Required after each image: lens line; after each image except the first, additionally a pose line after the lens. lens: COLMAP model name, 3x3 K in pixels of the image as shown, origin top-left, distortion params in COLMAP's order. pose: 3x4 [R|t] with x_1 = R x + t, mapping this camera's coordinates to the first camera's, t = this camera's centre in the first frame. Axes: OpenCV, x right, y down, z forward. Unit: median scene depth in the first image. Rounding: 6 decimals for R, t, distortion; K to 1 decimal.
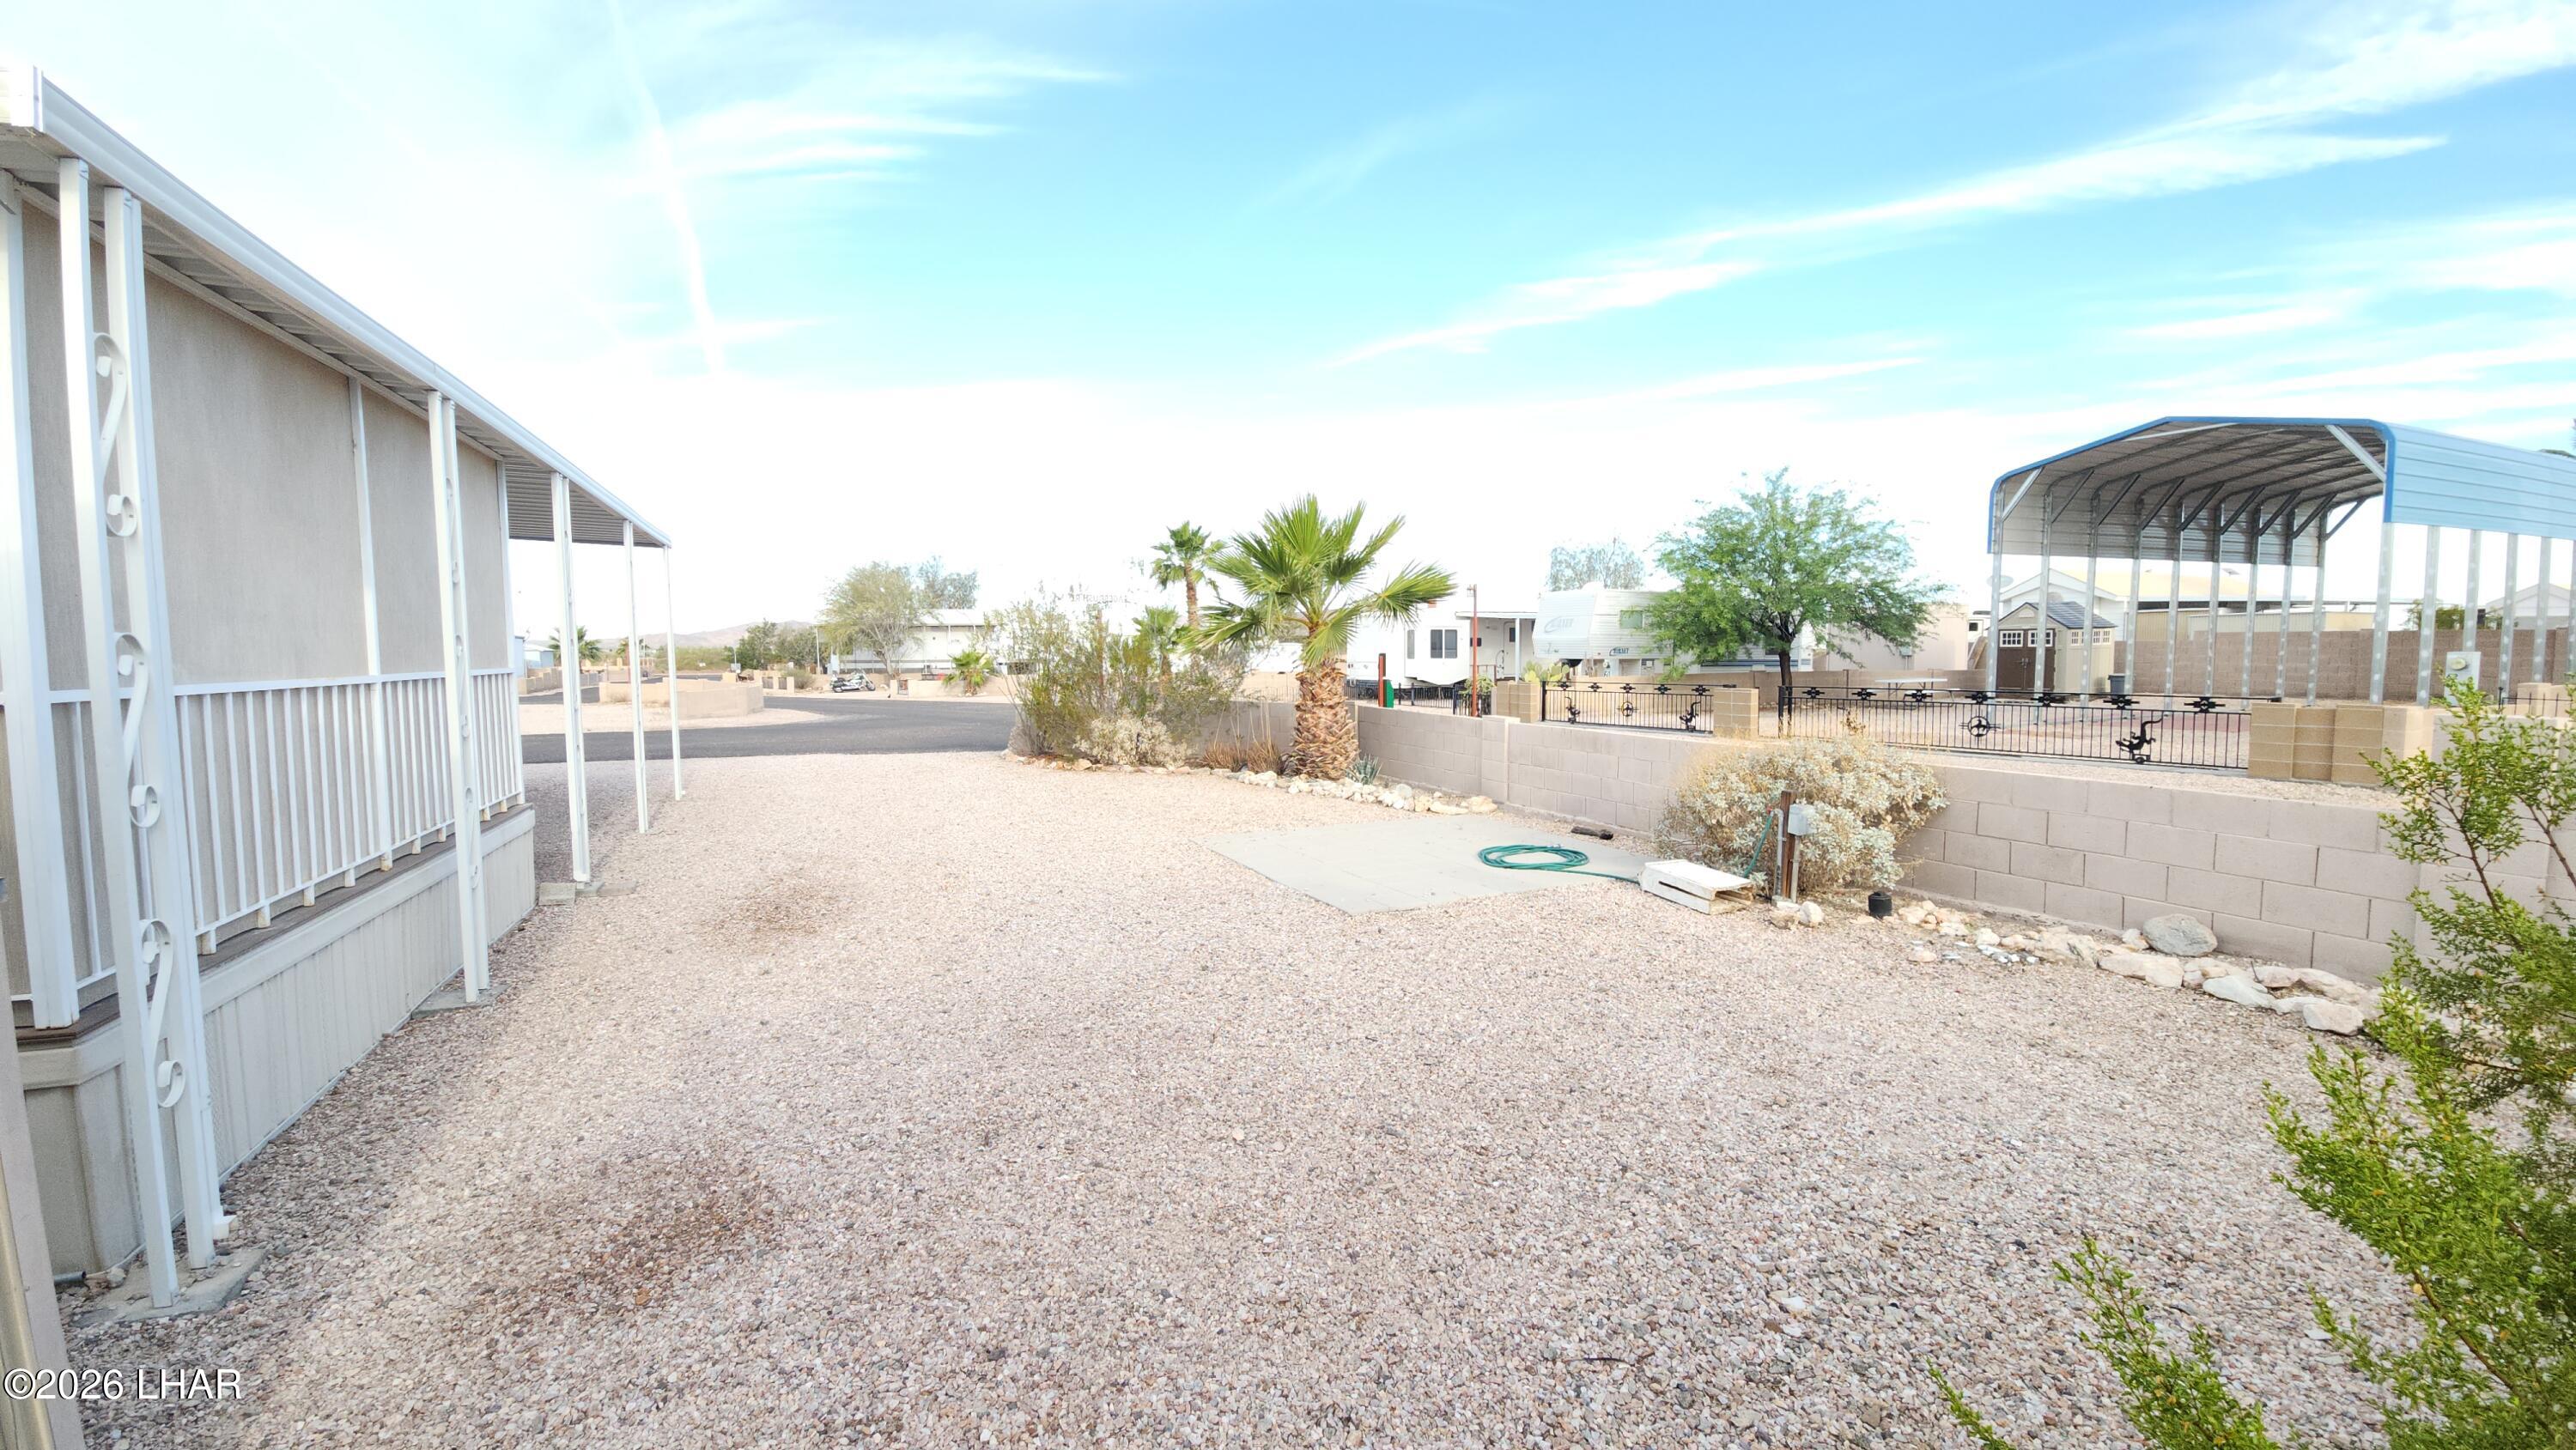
lens RADIAL K [[1056.1, 0, 1280.1], [0, 1056.1, 712.0], [0, 0, 1]] dist [-0.005897, -0.000597]
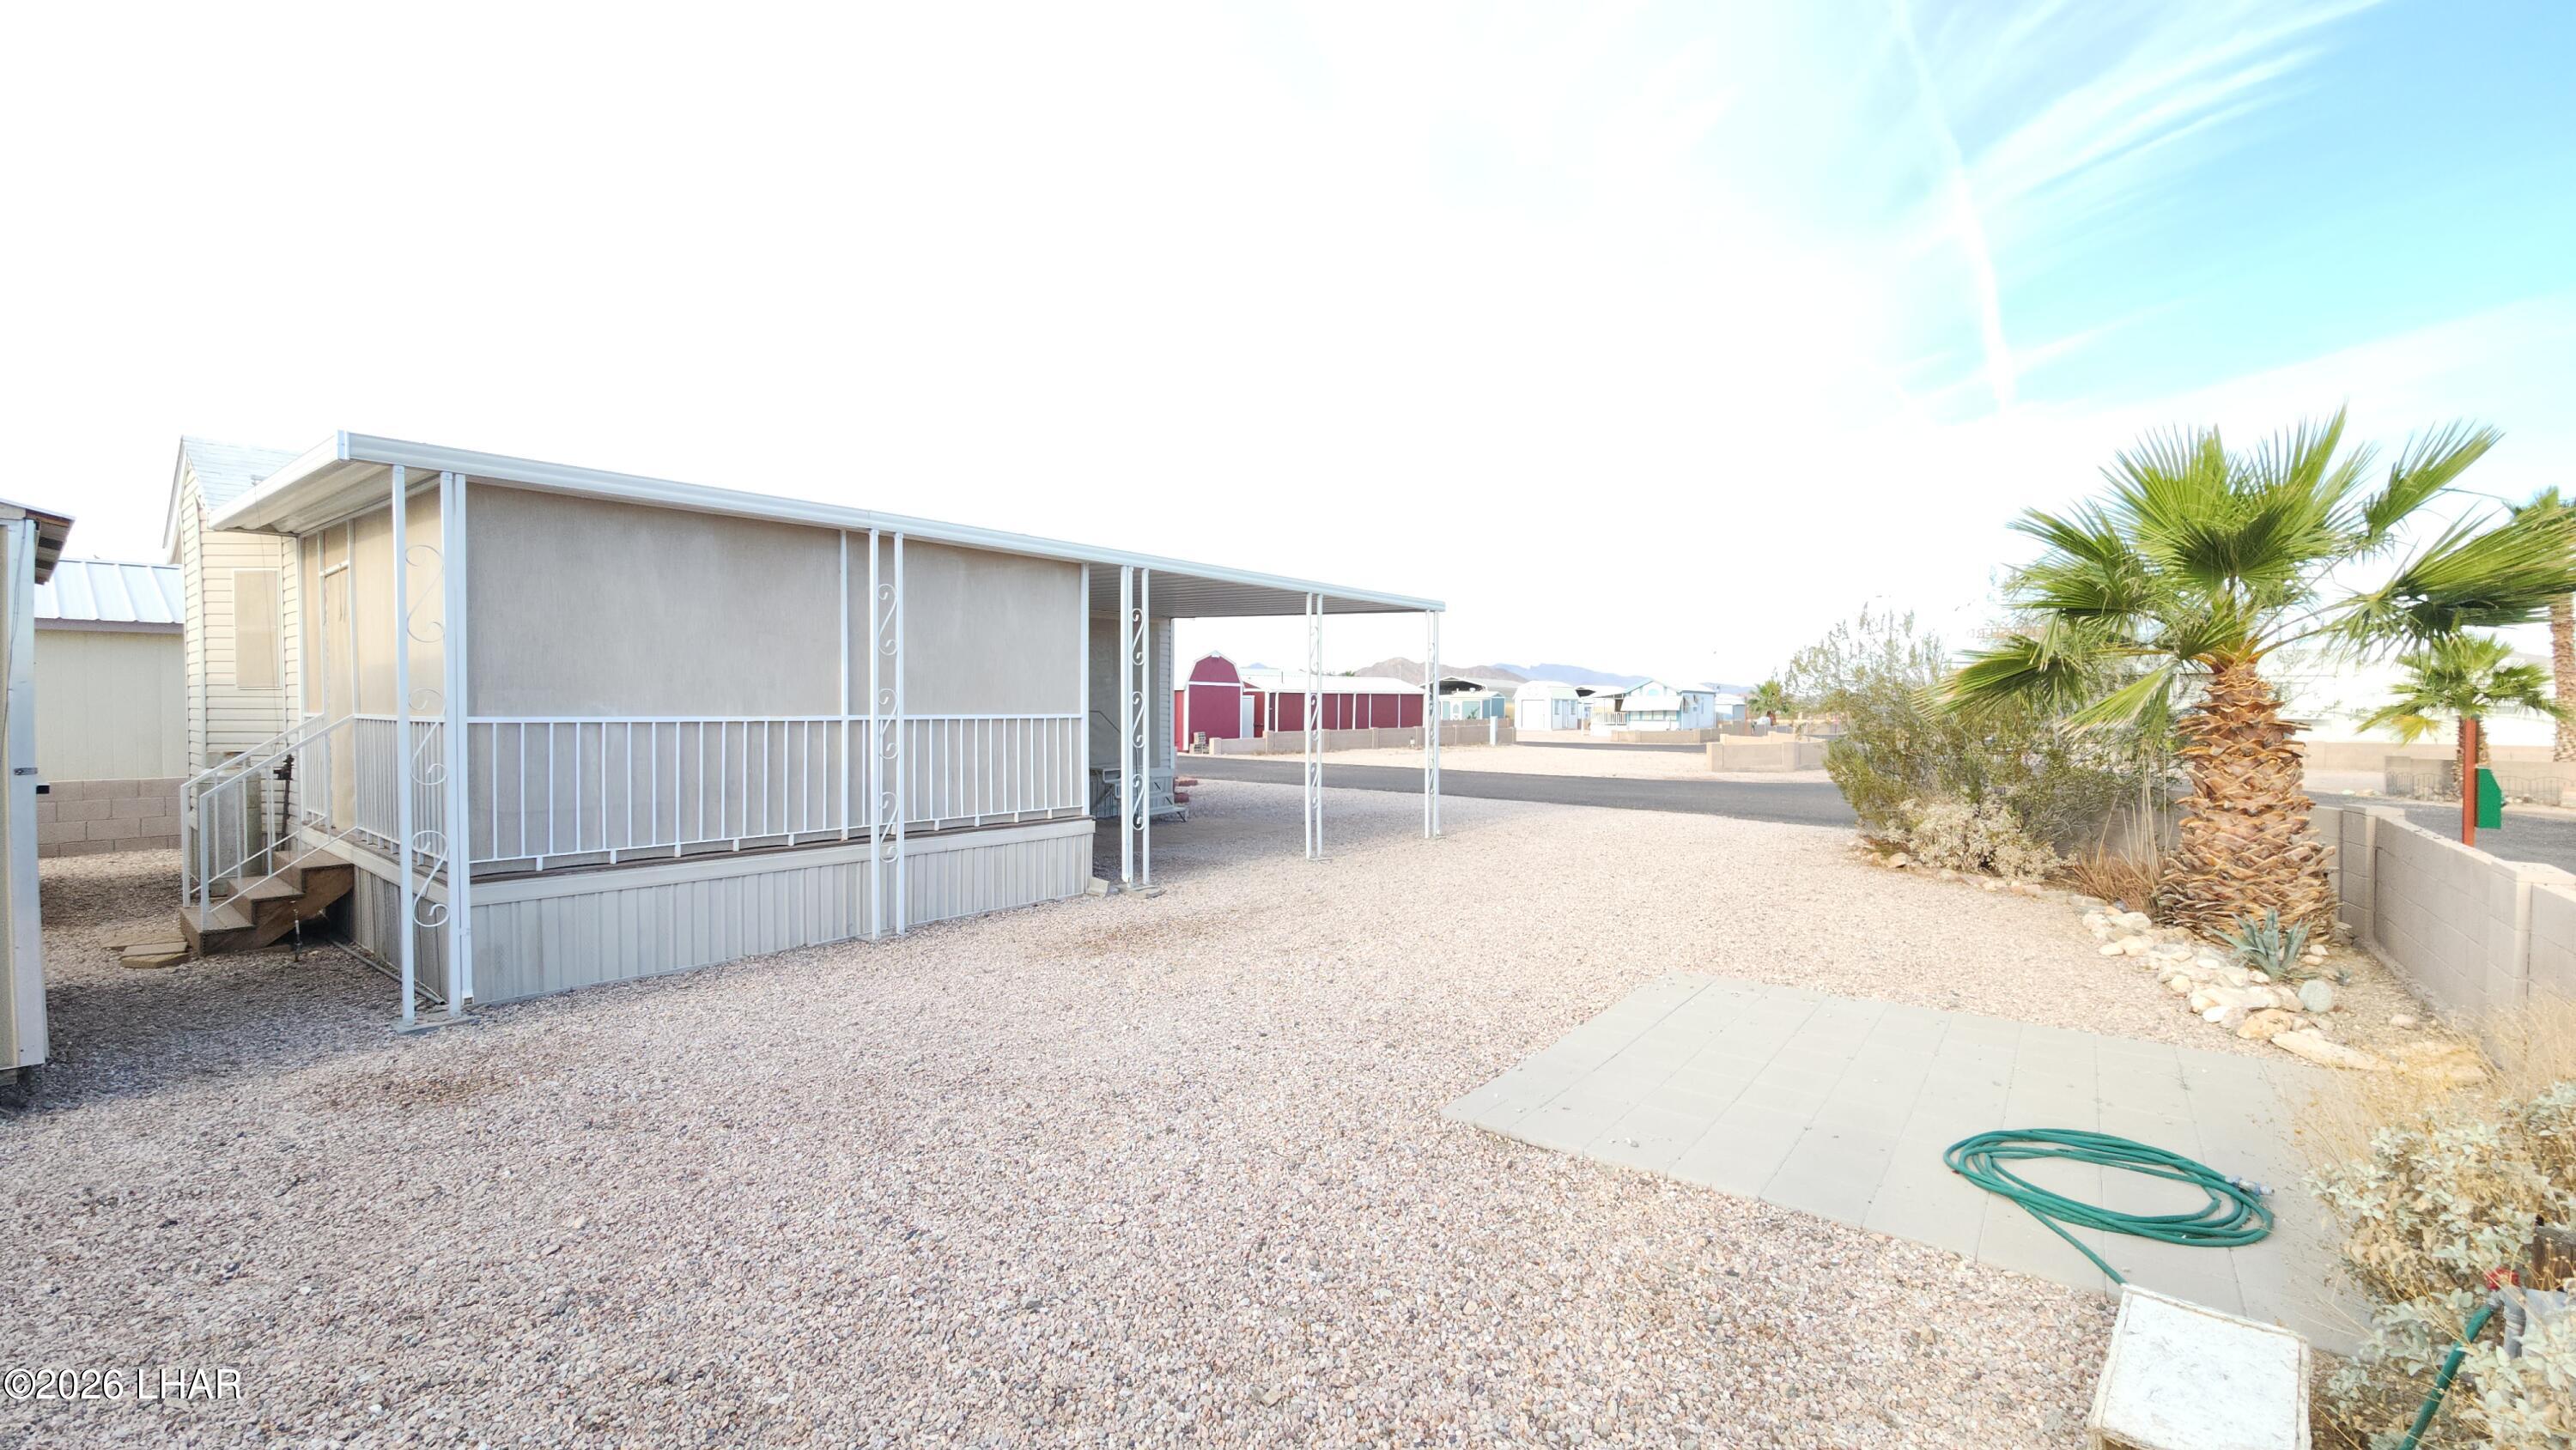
lens RADIAL K [[1056.1, 0, 1265.5], [0, 1056.1, 748.5], [0, 0, 1]] dist [-0.005897, -0.000597]
pose [[0.453541, 0.041433, -0.890272, 0.263749], [-0.056588, 0.998242, 0.017630, -0.015955], [0.889437, 0.042382, 0.455088, 0.276595]]
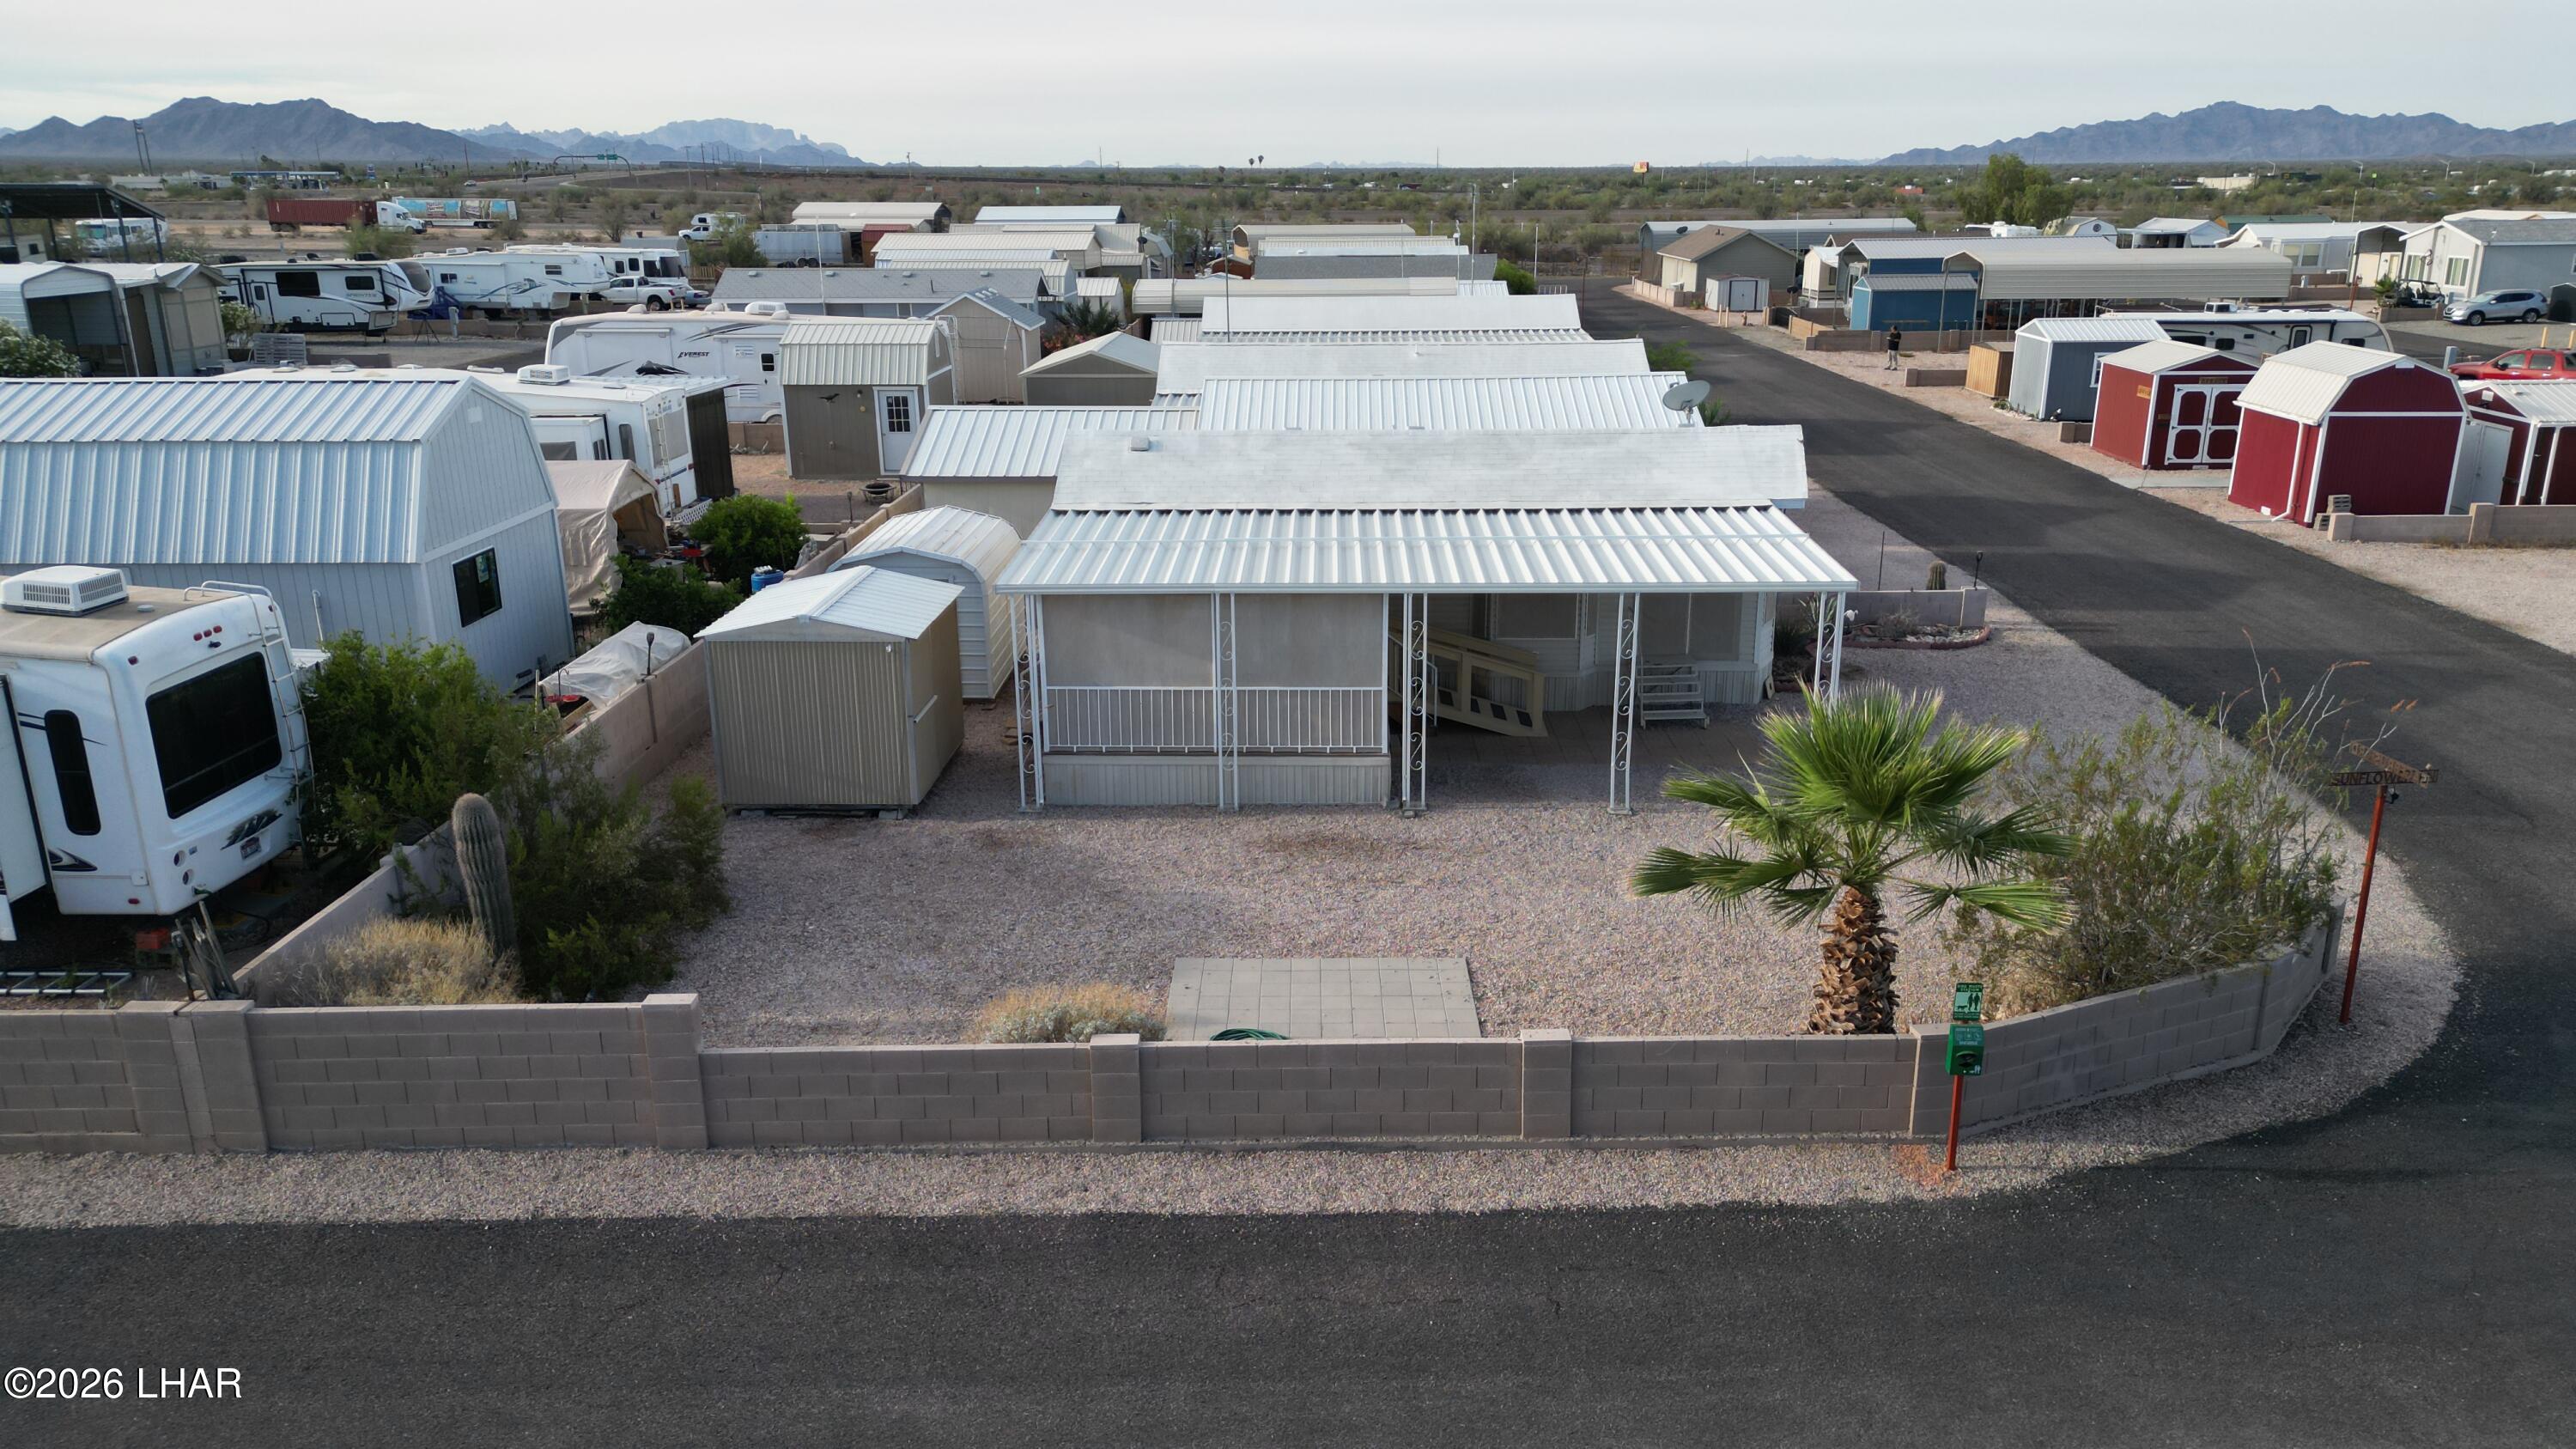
lens RADIAL K [[1847.1, 0, 1298.3], [0, 1847.1, 731.9], [0, 0, 1]] dist [0.036607, -0.009302]
pose [[-0.426651, 0.274875, -0.861633, 1.088516], [-0.038400, 0.946331, 0.320910, -0.495926], [0.903601, 0.170003, -0.393198, 1.034994]]
